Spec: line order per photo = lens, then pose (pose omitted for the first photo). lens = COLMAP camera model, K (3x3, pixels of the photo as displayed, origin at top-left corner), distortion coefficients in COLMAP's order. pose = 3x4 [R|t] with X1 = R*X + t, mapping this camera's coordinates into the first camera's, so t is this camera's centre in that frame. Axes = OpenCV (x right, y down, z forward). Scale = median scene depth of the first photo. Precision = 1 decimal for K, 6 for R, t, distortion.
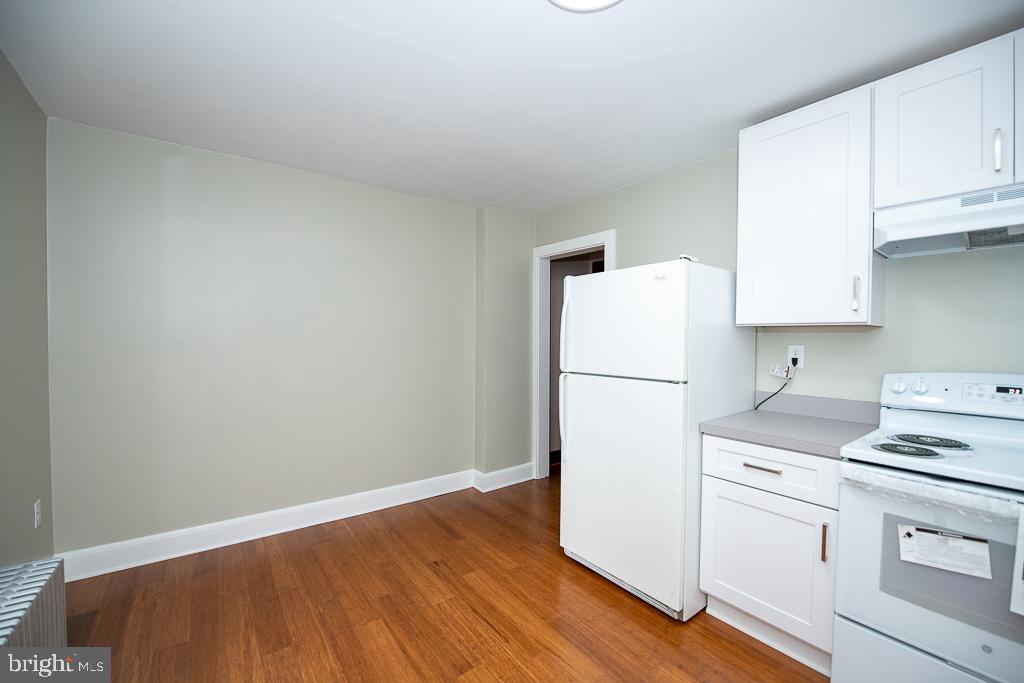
lens RADIAL K [[440.3, 0, 512.0], [0, 440.3, 341.5], [0, 0, 1]] dist [-0.000509, -0.000123]
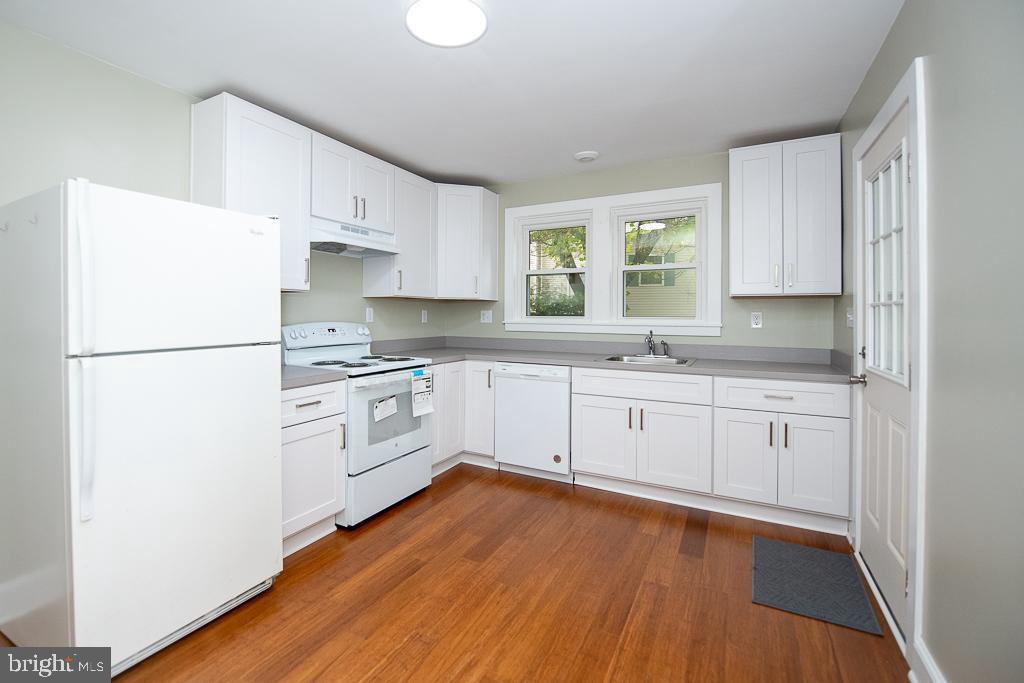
lens RADIAL K [[426.8, 0, 526.5], [0, 426.8, 310.4], [0, 0, 1]] dist [-0.016584, -0.000018]
pose [[-0.463907, -0.001622, 0.885883, -0.906175], [0.010314, 0.999921, 0.007232, 0.022853], [-0.885824, 0.012492, -0.463853, 1.167862]]
